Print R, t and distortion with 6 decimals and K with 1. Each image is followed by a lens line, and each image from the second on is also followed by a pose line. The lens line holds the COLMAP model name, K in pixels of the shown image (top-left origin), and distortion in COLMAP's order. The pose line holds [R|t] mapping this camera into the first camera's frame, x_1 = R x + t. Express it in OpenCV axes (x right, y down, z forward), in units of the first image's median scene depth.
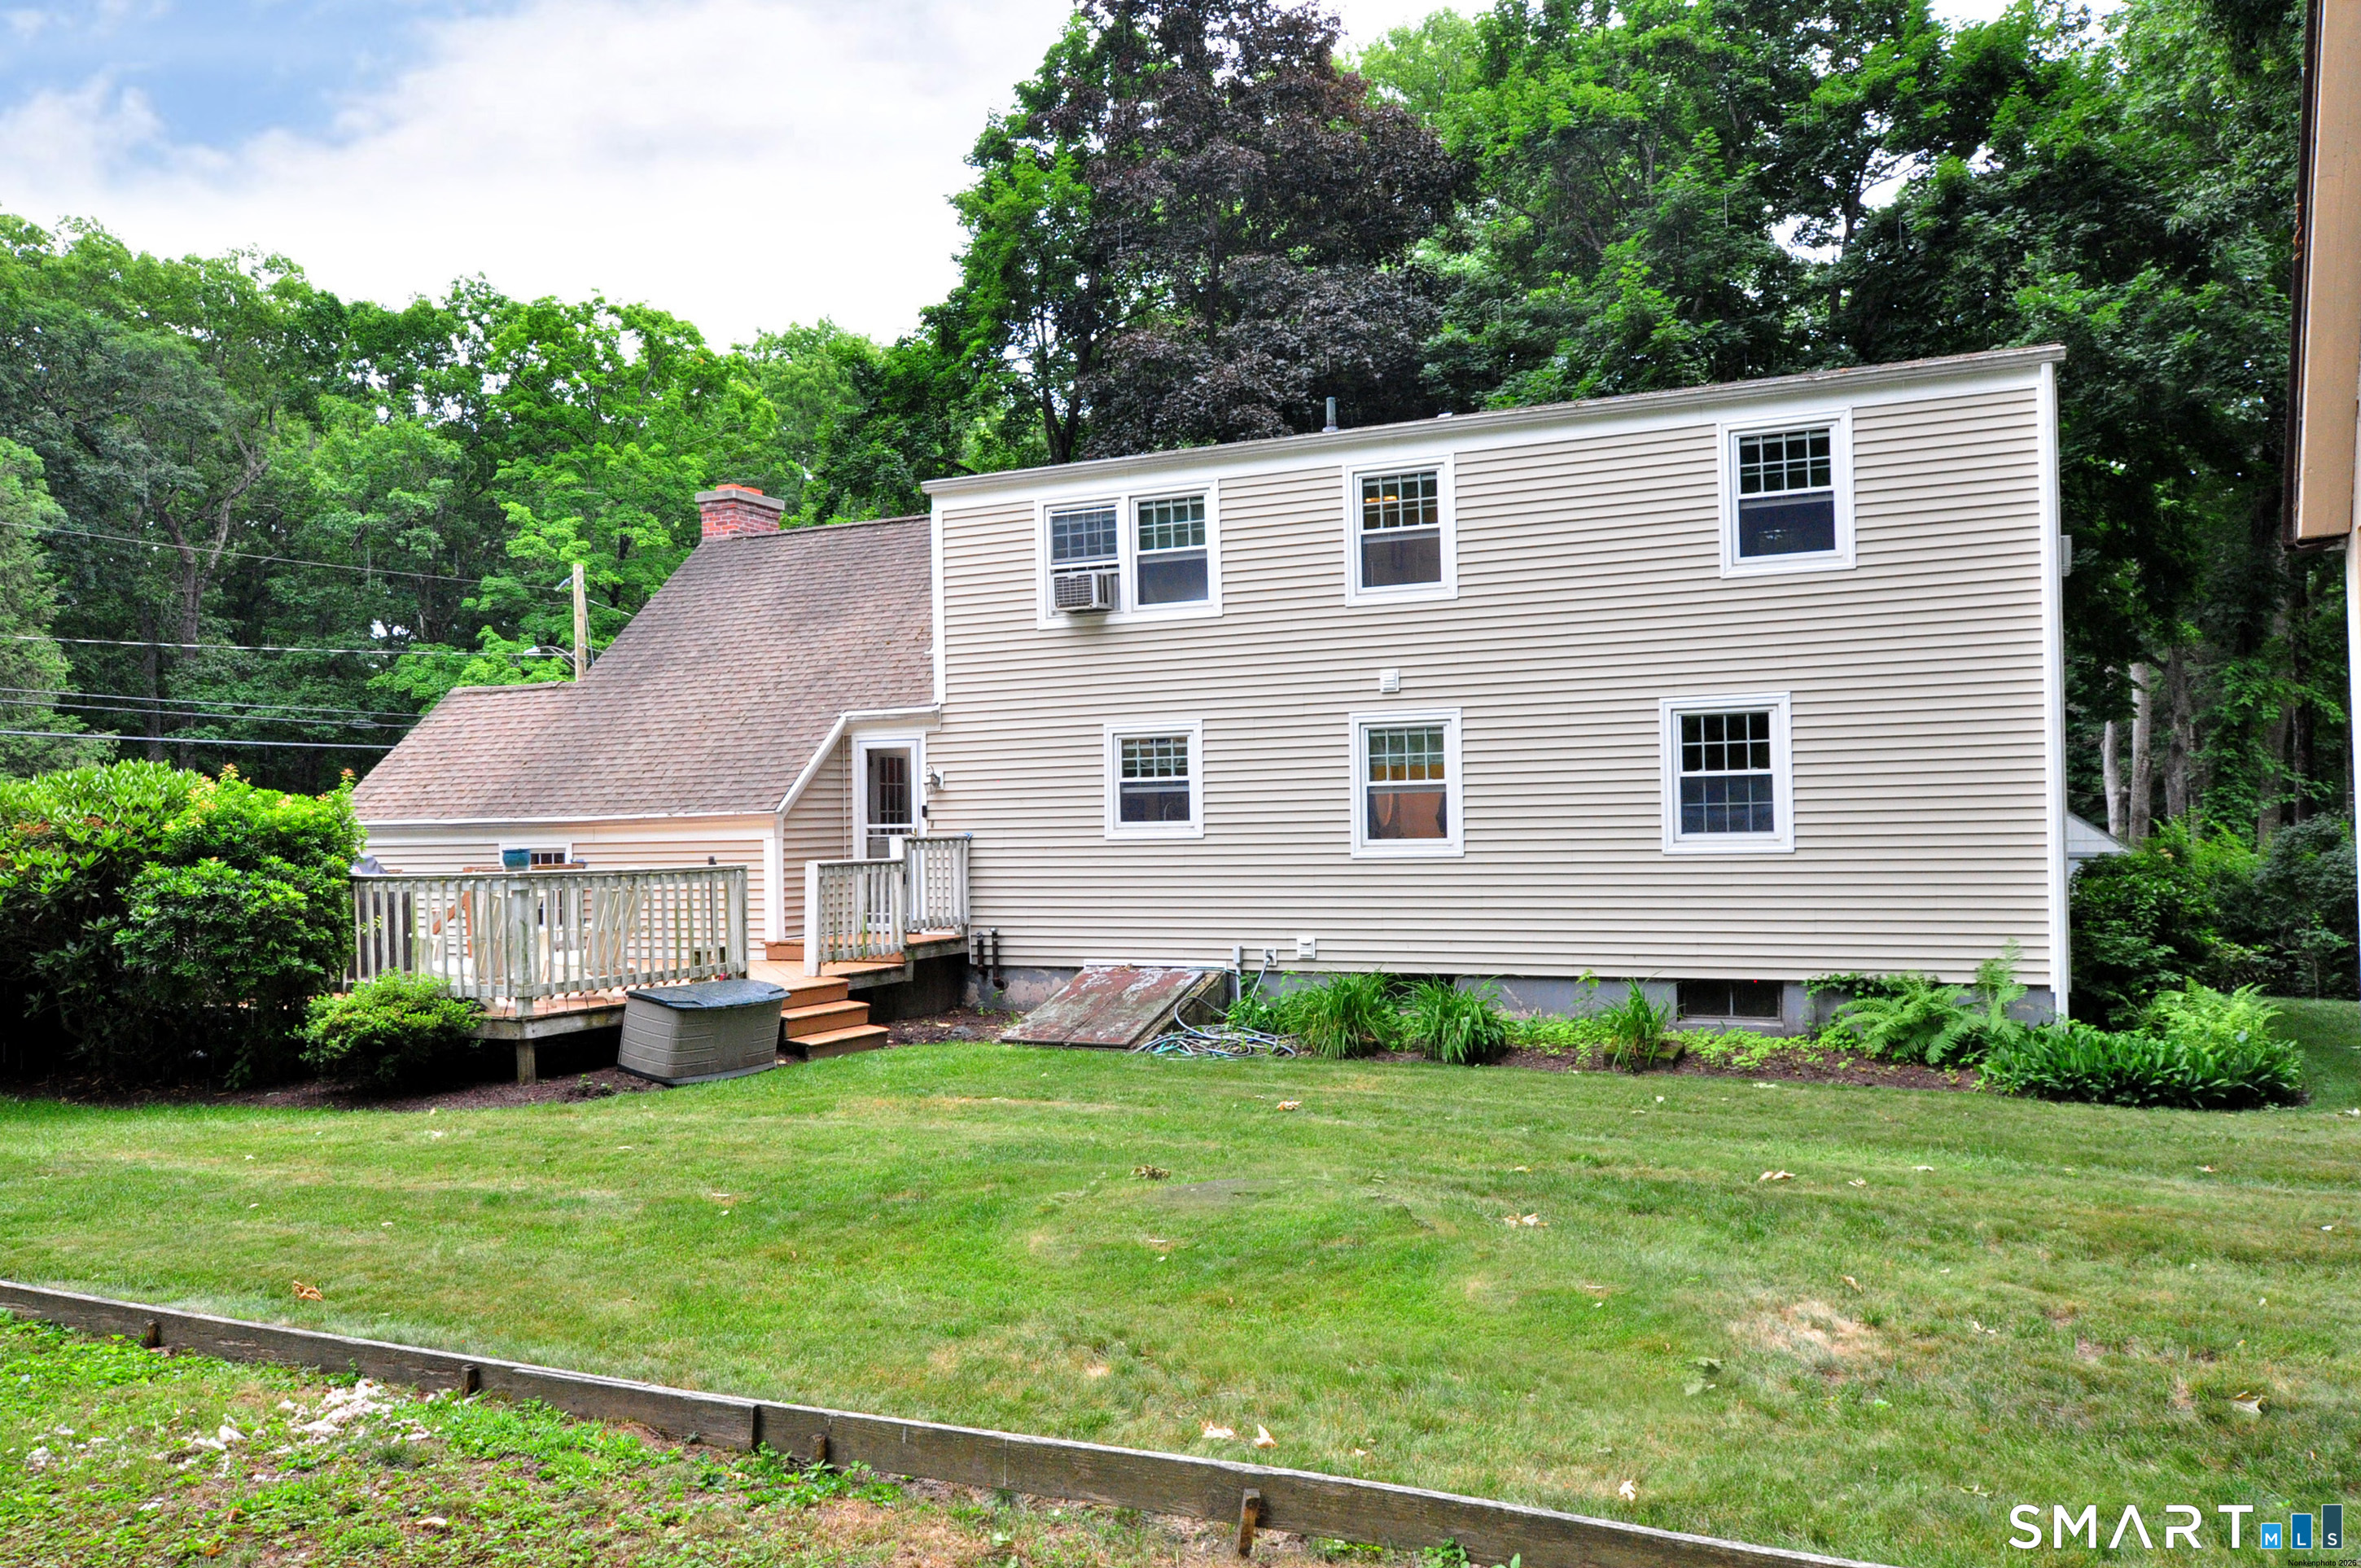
lens RADIAL K [[1739.7, 0, 1180.5], [0, 1739.7, 784.0], [0, 0, 1]] dist [-0.000598, 0.004039]
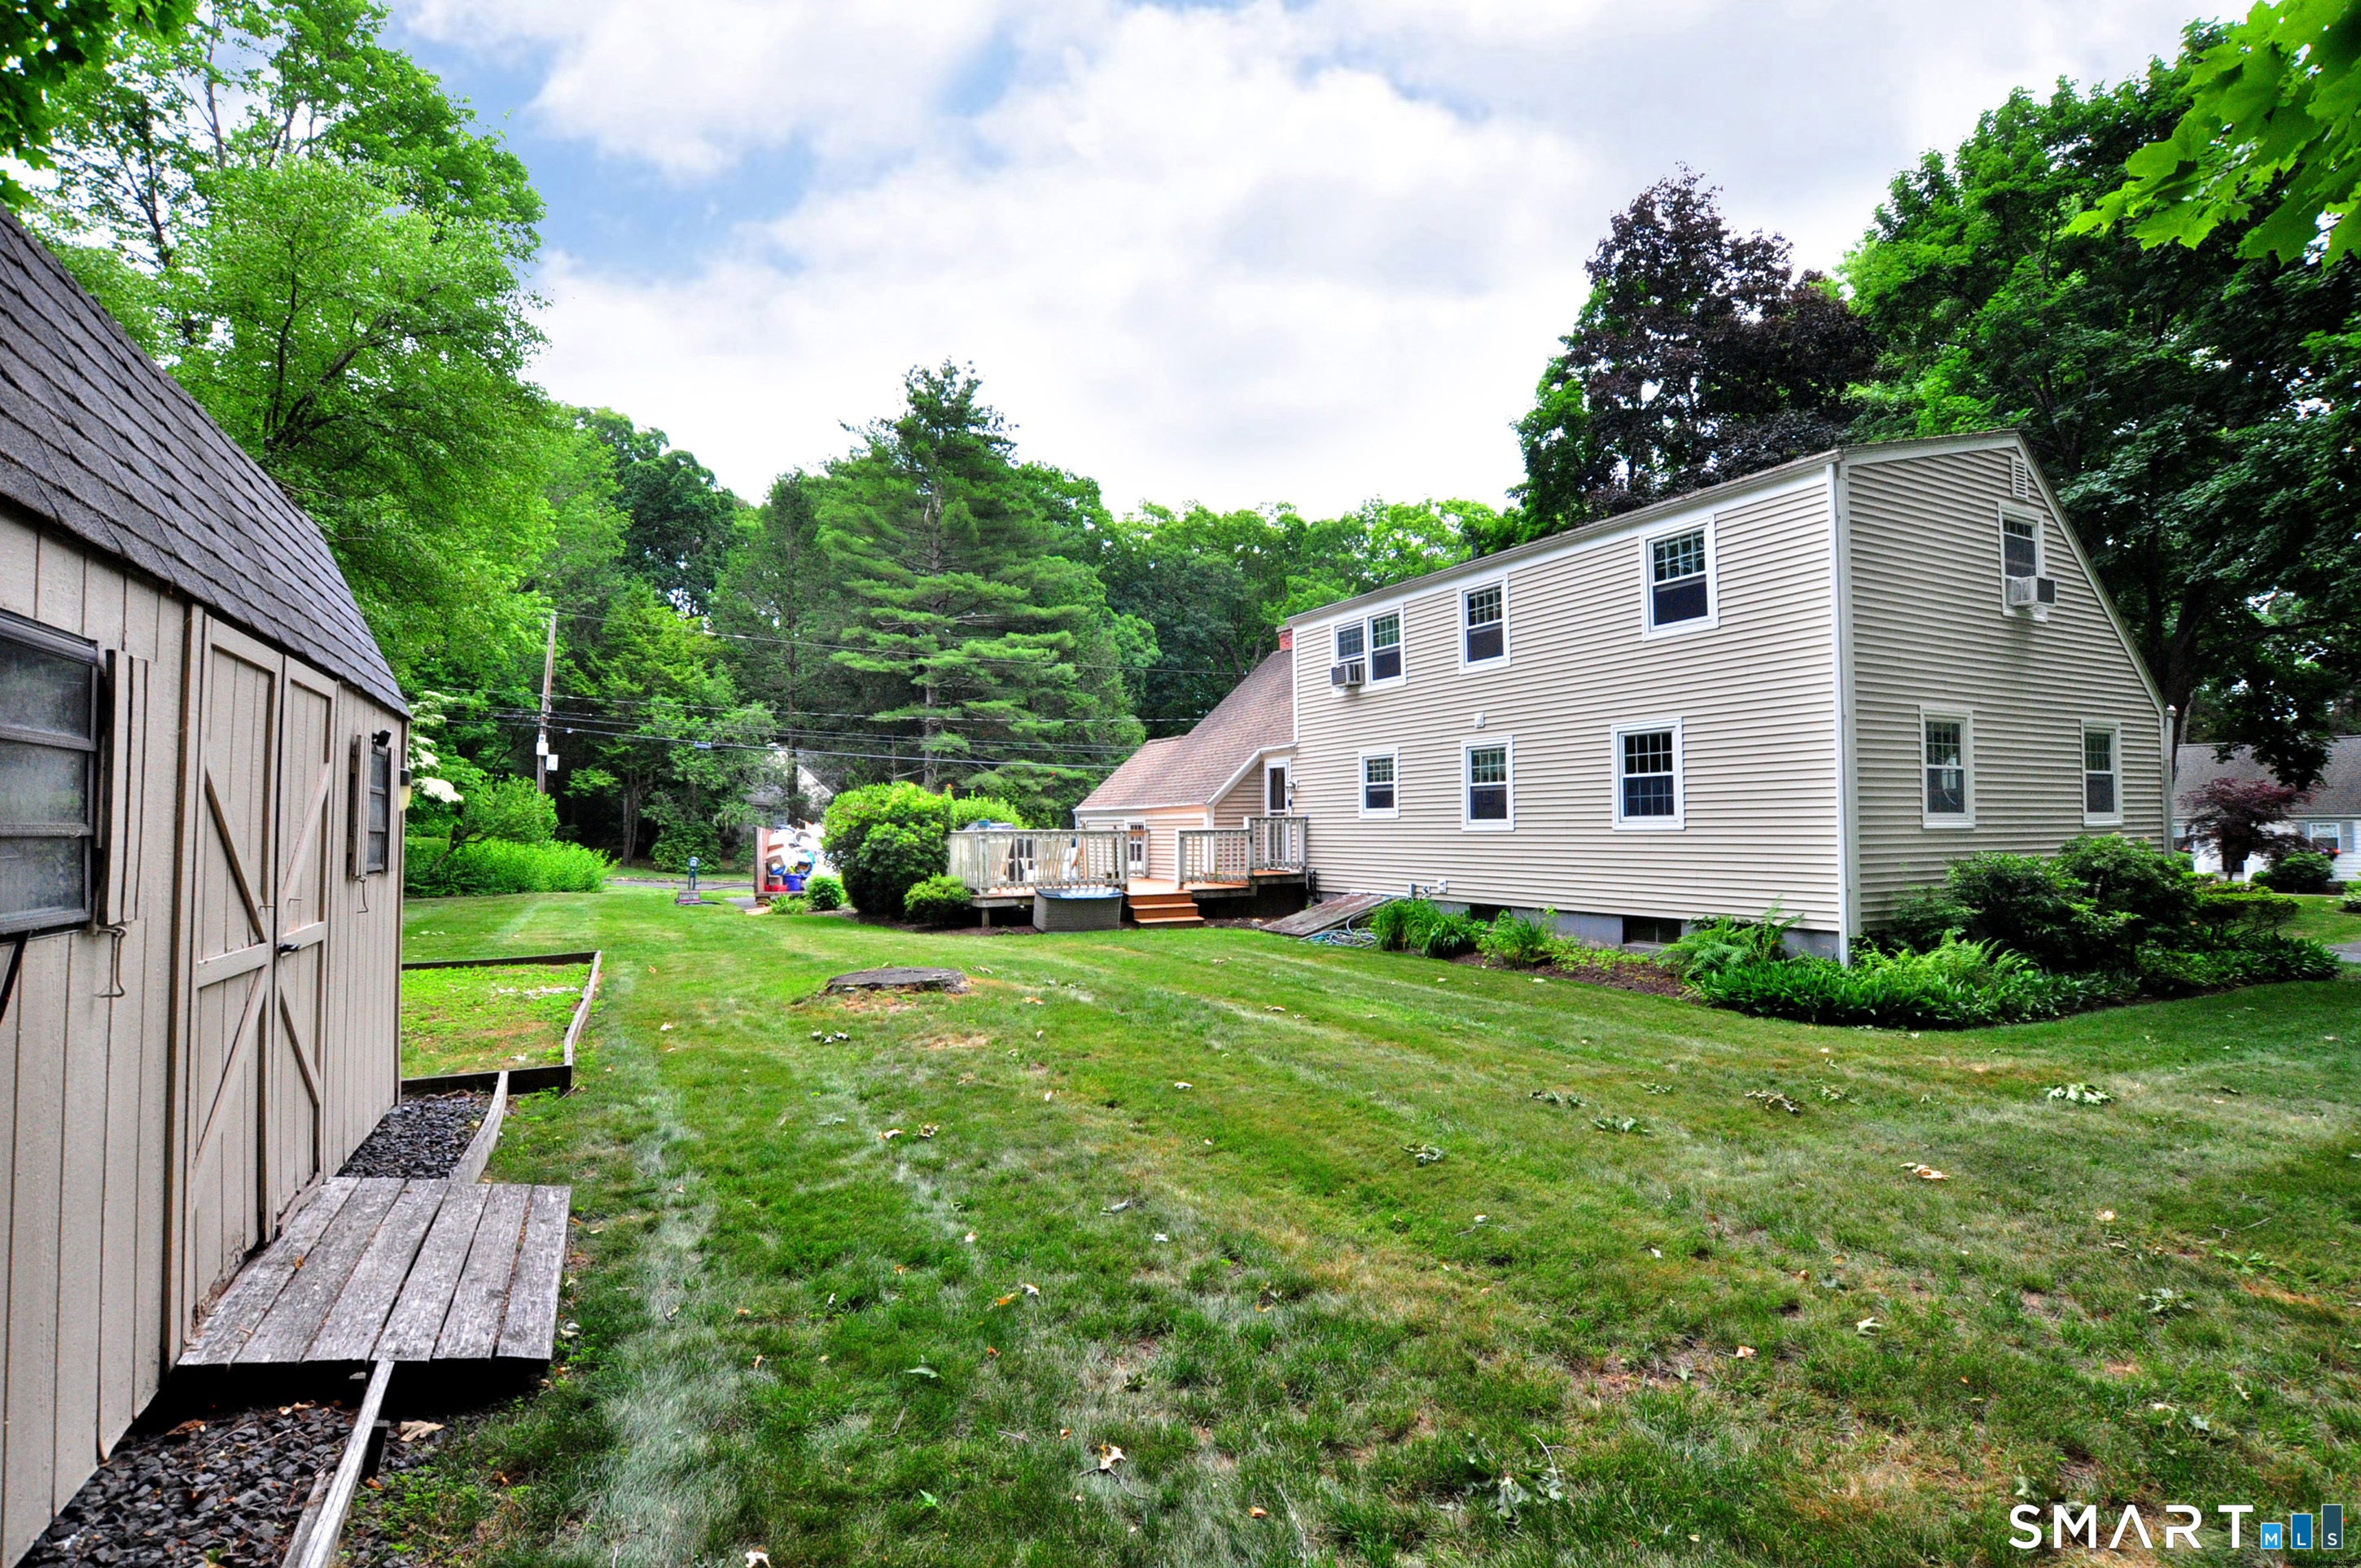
lens RADIAL K [[1106.2, 0, 1187.3], [0, 1106.2, 775.3], [0, 0, 1]] dist [-0.033028, 0.000297]
pose [[0.801542, -0.017363, -0.597686, 0.509013], [0.011500, 0.999841, -0.013624, 0.002066], [0.597827, 0.004046, 0.801615, 0.031016]]
